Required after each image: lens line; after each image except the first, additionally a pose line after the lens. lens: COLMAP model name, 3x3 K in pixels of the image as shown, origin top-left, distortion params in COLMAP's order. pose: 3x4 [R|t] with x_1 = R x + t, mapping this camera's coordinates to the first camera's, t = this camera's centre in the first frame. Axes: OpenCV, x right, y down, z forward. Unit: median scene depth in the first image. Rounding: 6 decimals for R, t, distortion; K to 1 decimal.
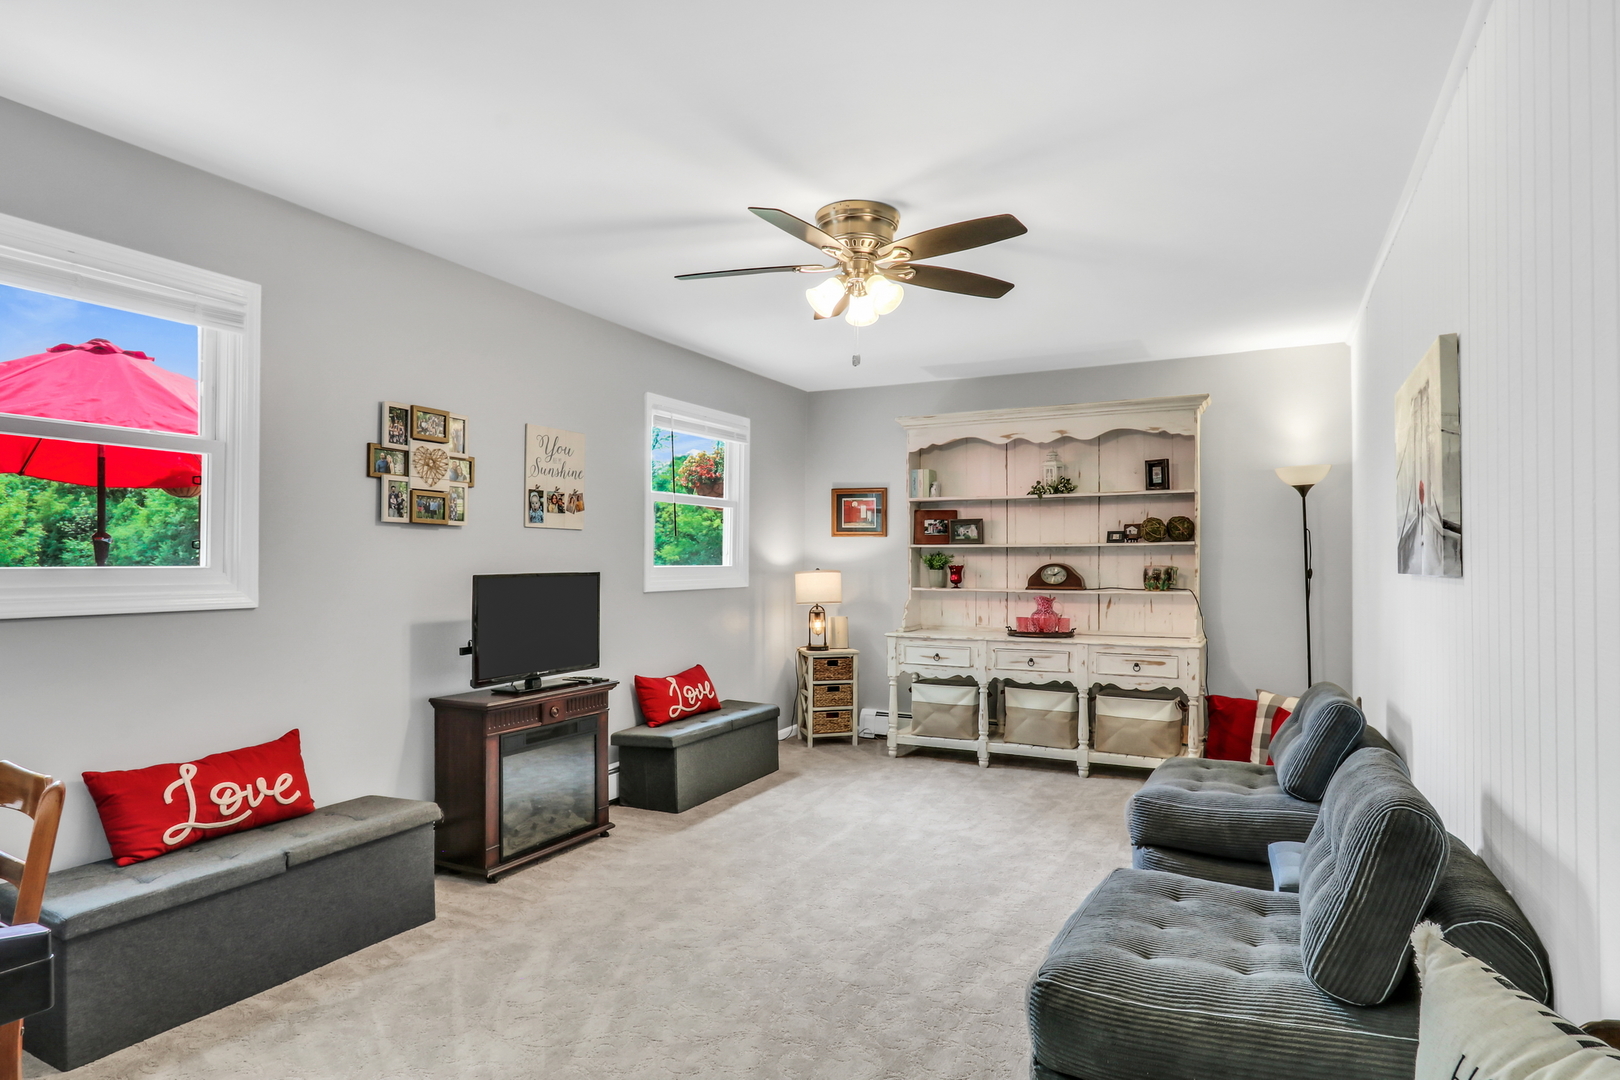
lens RADIAL K [[922.9, 0, 807.8], [0, 922.9, 557.5], [0, 0, 1]] dist [-0.006679, 0.000848]
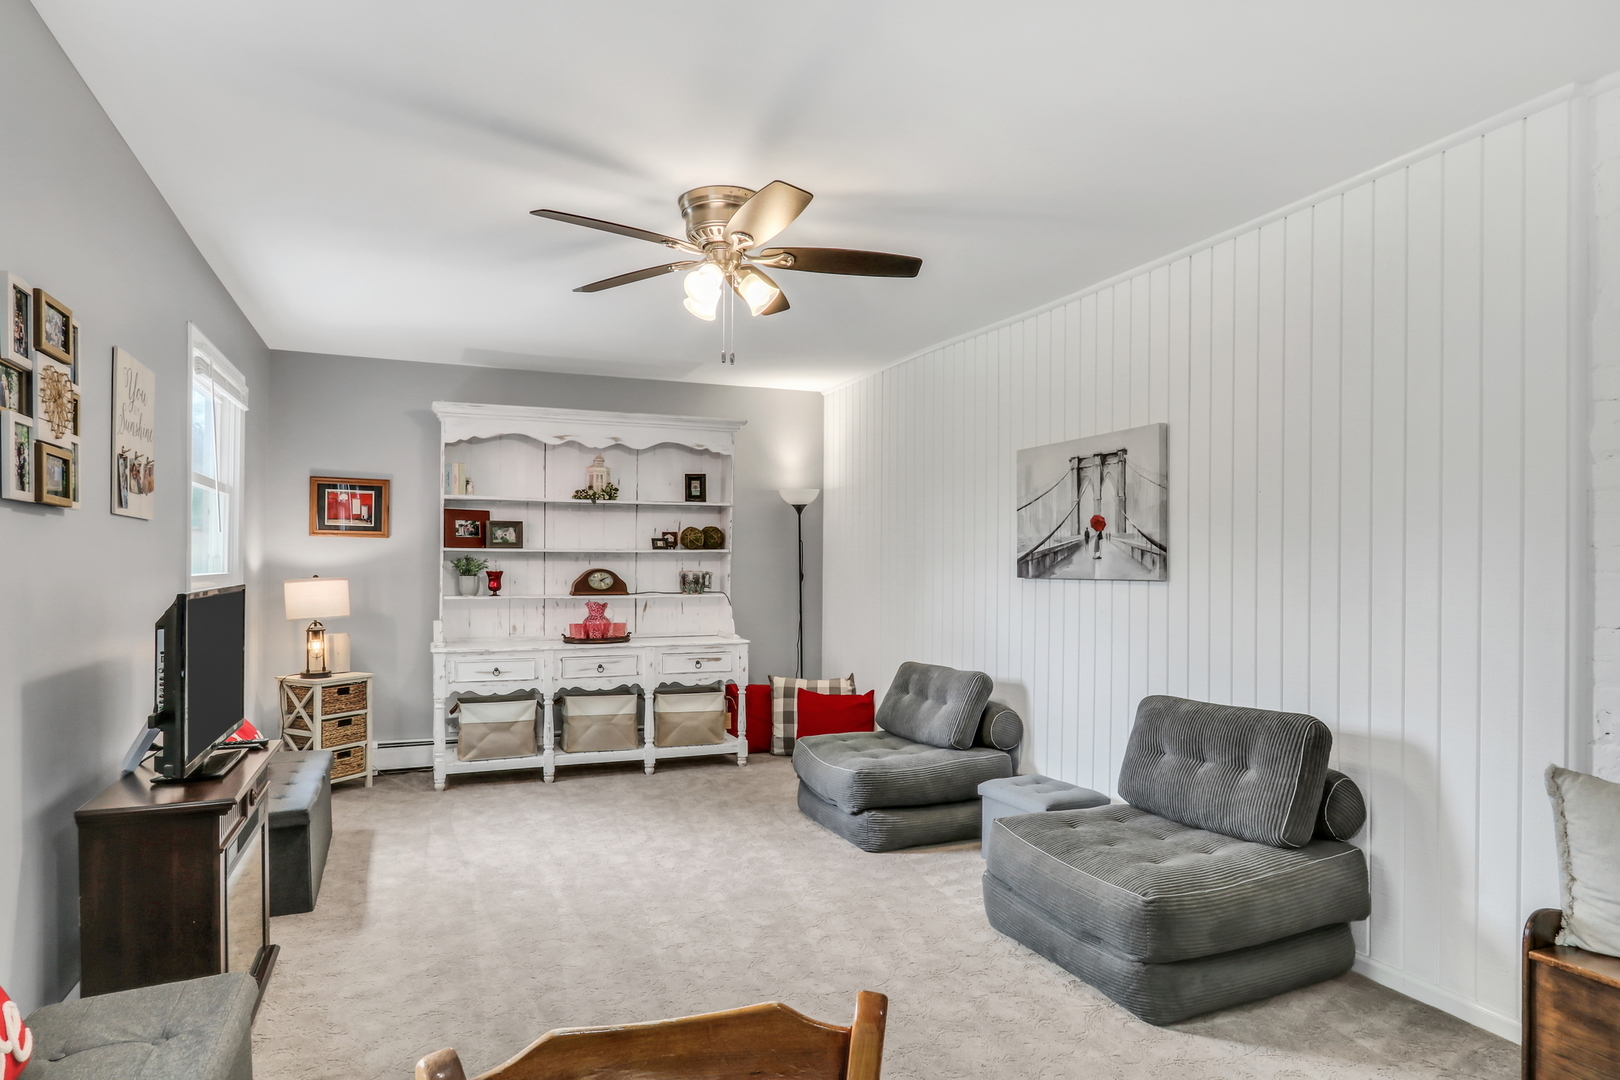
lens RADIAL K [[908.4, 0, 813.5], [0, 908.4, 574.1], [0, 0, 1]] dist [-0.032040, 0.001018]
pose [[0.649559, -0.006191, 0.760286, -0.349764], [-0.005856, 0.999896, 0.013145, -0.002290], [-0.760288, -0.012991, 0.649456, 0.191479]]
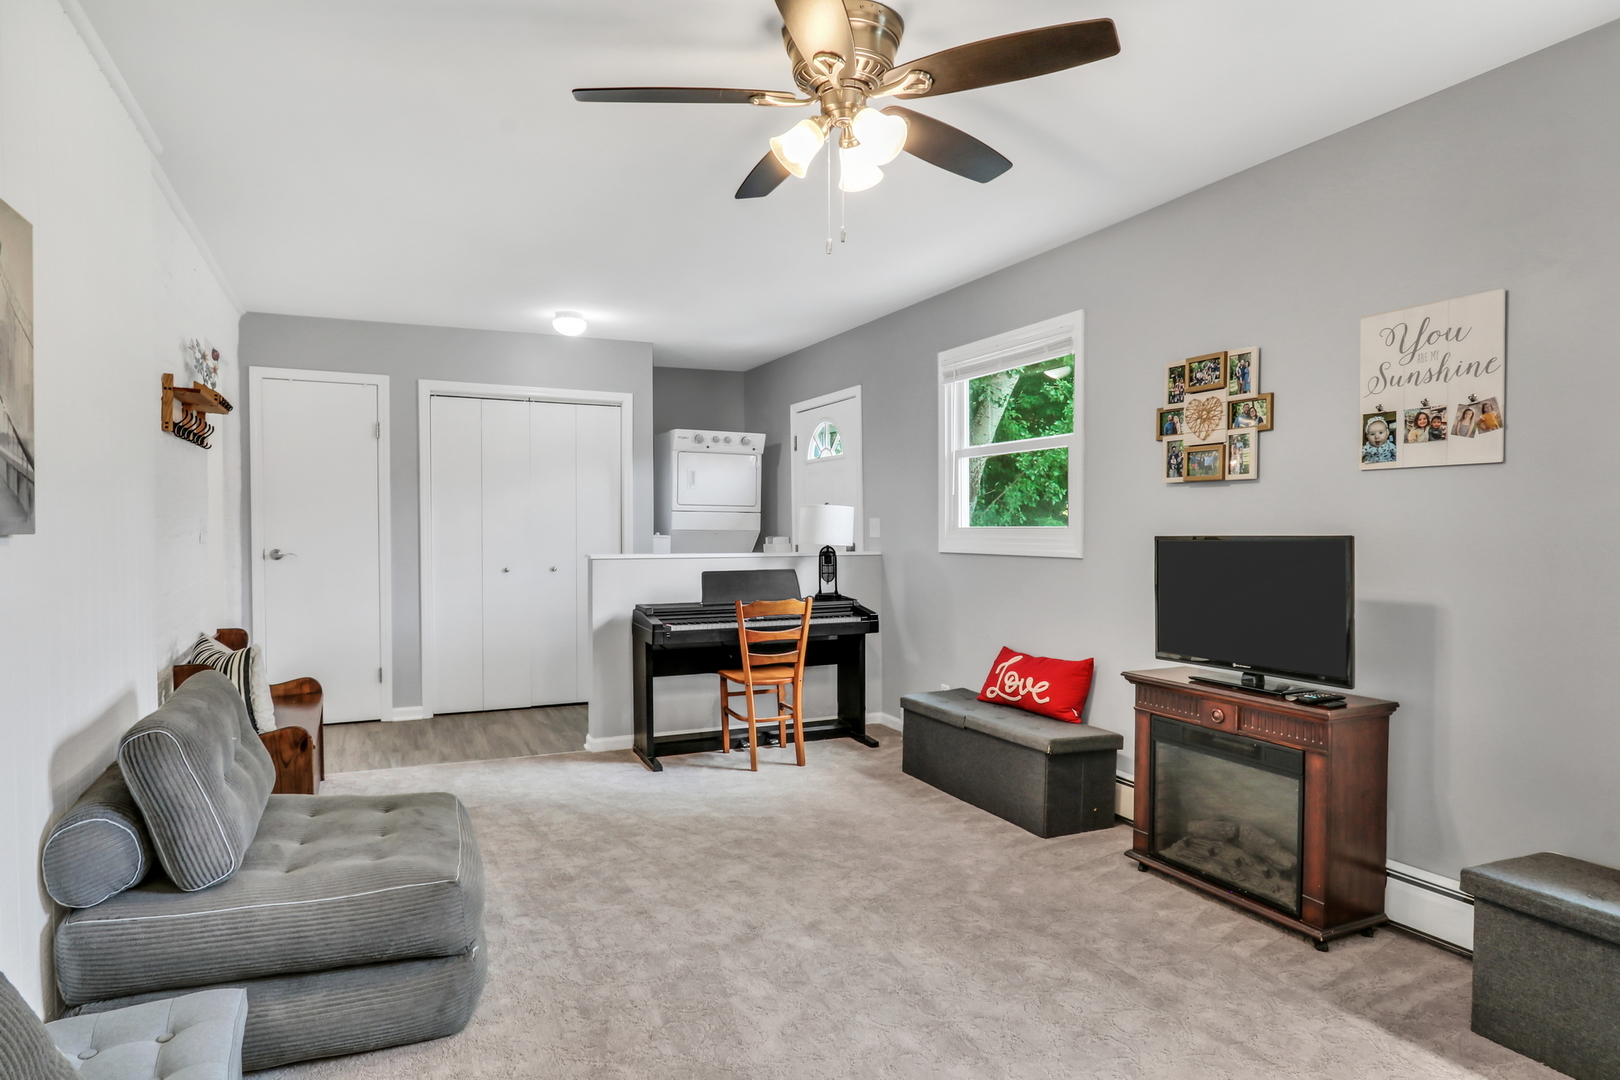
lens RADIAL K [[922.9, 0, 807.8], [0, 922.9, 557.5], [0, 0, 1]] dist [-0.006679, 0.000848]
pose [[-0.614661, 0.022257, -0.788477, 0.377212], [0.001234, 0.999628, 0.027256, 0.009774], [0.788791, 0.015780, -0.614459, 0.840228]]
